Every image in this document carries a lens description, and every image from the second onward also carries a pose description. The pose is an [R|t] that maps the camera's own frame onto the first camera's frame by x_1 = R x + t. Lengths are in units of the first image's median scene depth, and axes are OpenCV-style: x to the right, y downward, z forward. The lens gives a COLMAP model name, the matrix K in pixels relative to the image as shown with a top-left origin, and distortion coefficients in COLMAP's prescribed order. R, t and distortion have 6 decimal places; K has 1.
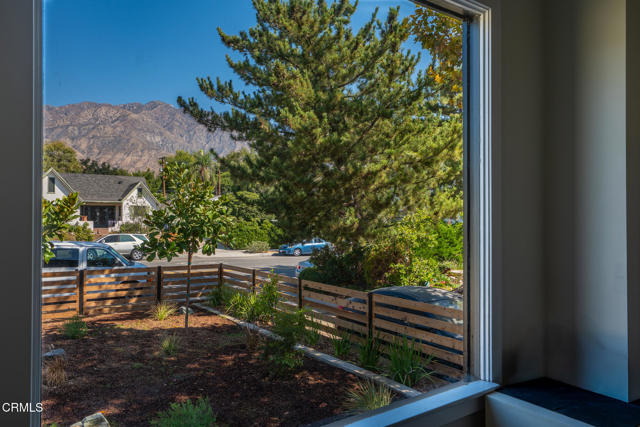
lens RADIAL K [[434.1, 0, 320.0], [0, 434.1, 213.5], [0, 0, 1]] dist [-0.000394, 0.000095]
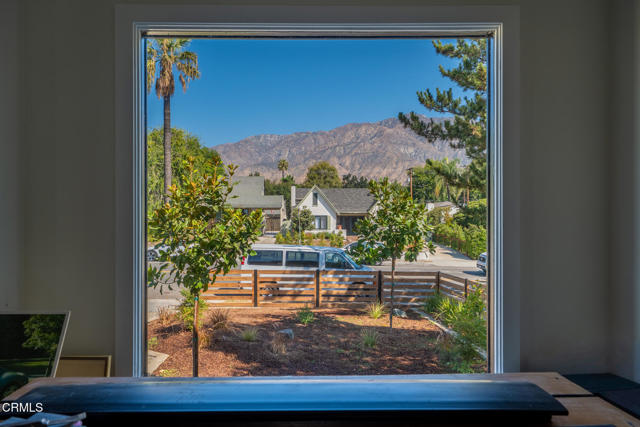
lens RADIAL K [[439.5, 0, 318.6], [0, 439.5, 226.2], [0, 0, 1]] dist [-0.000012, -0.000104]
pose [[0.841408, -0.002139, -0.540396, 0.084826], [0.007045, 0.999951, 0.007012, -0.000136], [0.540354, -0.009707, 0.841382, -0.014619]]
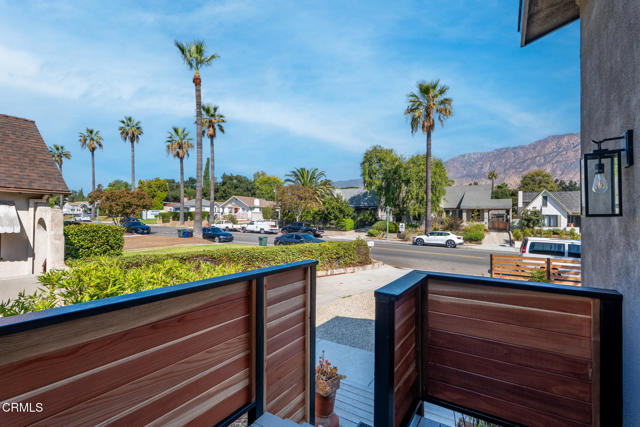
lens RADIAL K [[303.8, 0, 320.0], [0, 303.8, 213.5], [0, 0, 1]] dist [0.002256, 0.000809]
pose [[0.424608, -0.014887, -0.905255, -0.061735], [-0.007856, 0.999767, -0.020127, 0.001122], [0.905343, 0.015657, 0.424392, -0.194384]]
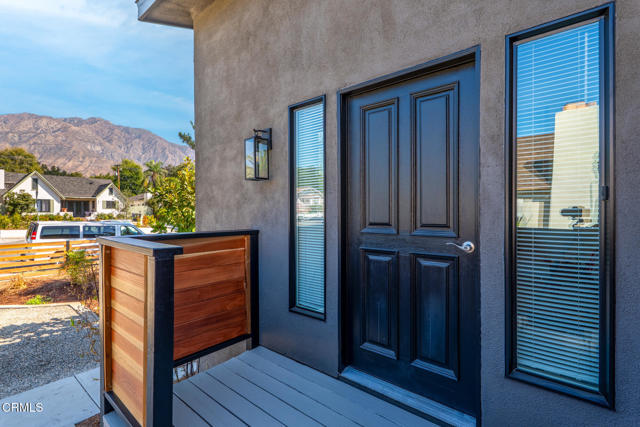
lens RADIAL K [[303.8, 0, 320.0], [0, 303.8, 213.5], [0, 0, 1]] dist [0.002256, 0.000809]
pose [[0.958917, -0.003244, 0.283669, -0.139011], [-0.000941, 0.999893, 0.014616, 0.016603], [-0.283686, -0.014283, 0.958811, -0.231460]]
